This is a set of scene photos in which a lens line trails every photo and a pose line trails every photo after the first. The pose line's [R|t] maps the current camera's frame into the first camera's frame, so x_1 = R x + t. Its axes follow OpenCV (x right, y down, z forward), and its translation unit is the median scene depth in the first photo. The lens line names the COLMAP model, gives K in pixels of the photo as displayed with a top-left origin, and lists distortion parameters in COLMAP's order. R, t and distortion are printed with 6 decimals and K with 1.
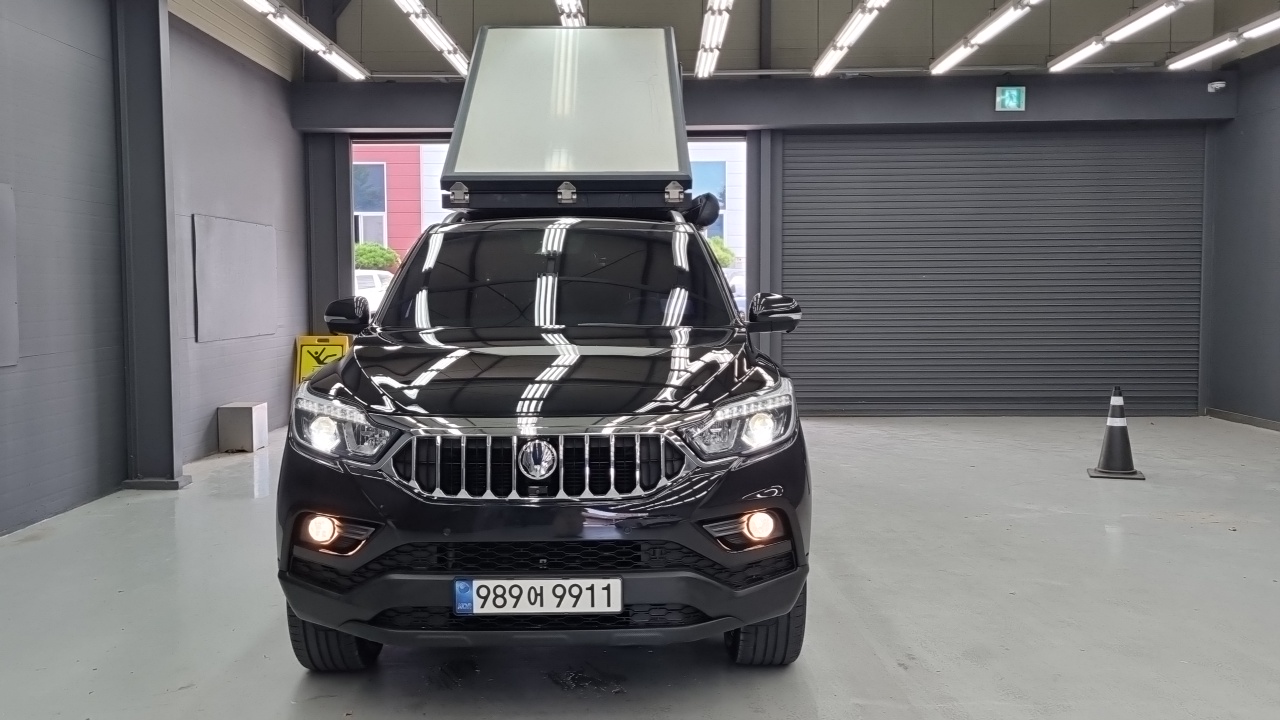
lens RADIAL K [[991.4, 0, 650.4], [0, 991.4, 356.0], [0, 0, 1]] dist [0.029320, -0.017205]
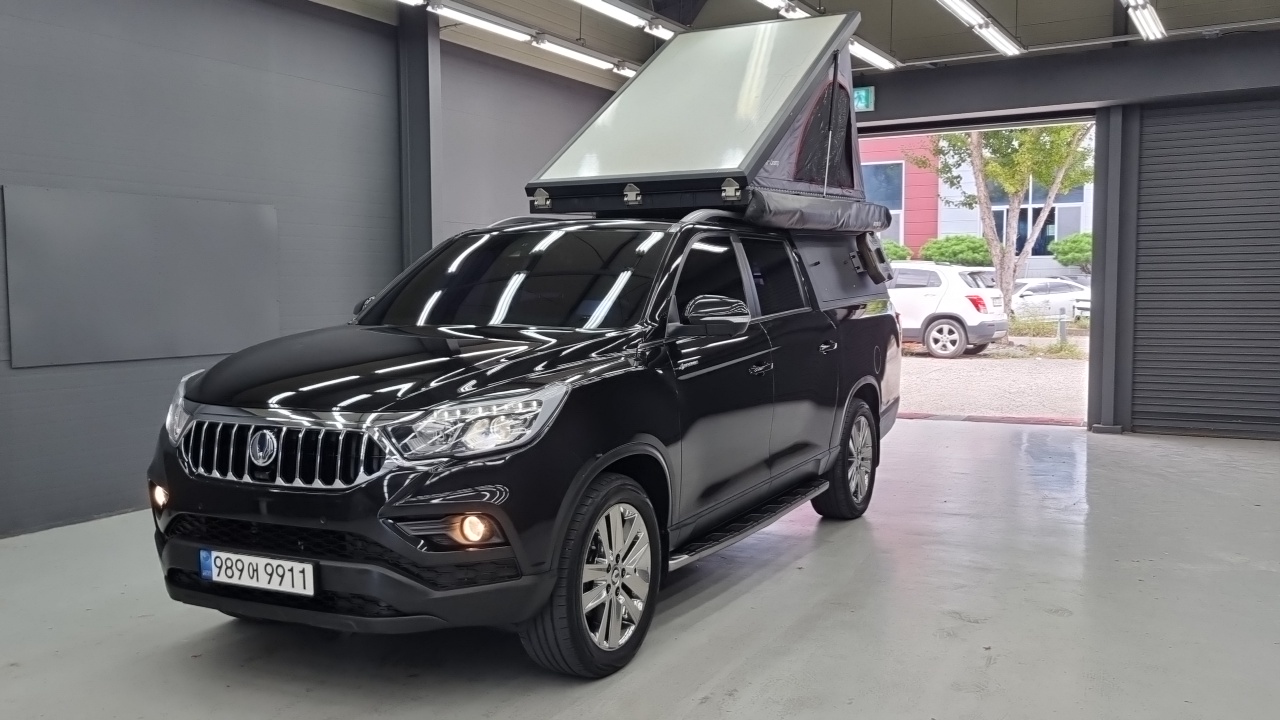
lens RADIAL K [[991.4, 0, 649.2], [0, 991.4, 361.0], [0, 0, 1]] dist [0.029320, -0.017205]
pose [[0.911268, 0.030127, -0.410710, 0.728957], [-0.027151, 0.999546, 0.013078, -0.017581], [0.410917, -0.000767, 0.911672, 0.173571]]
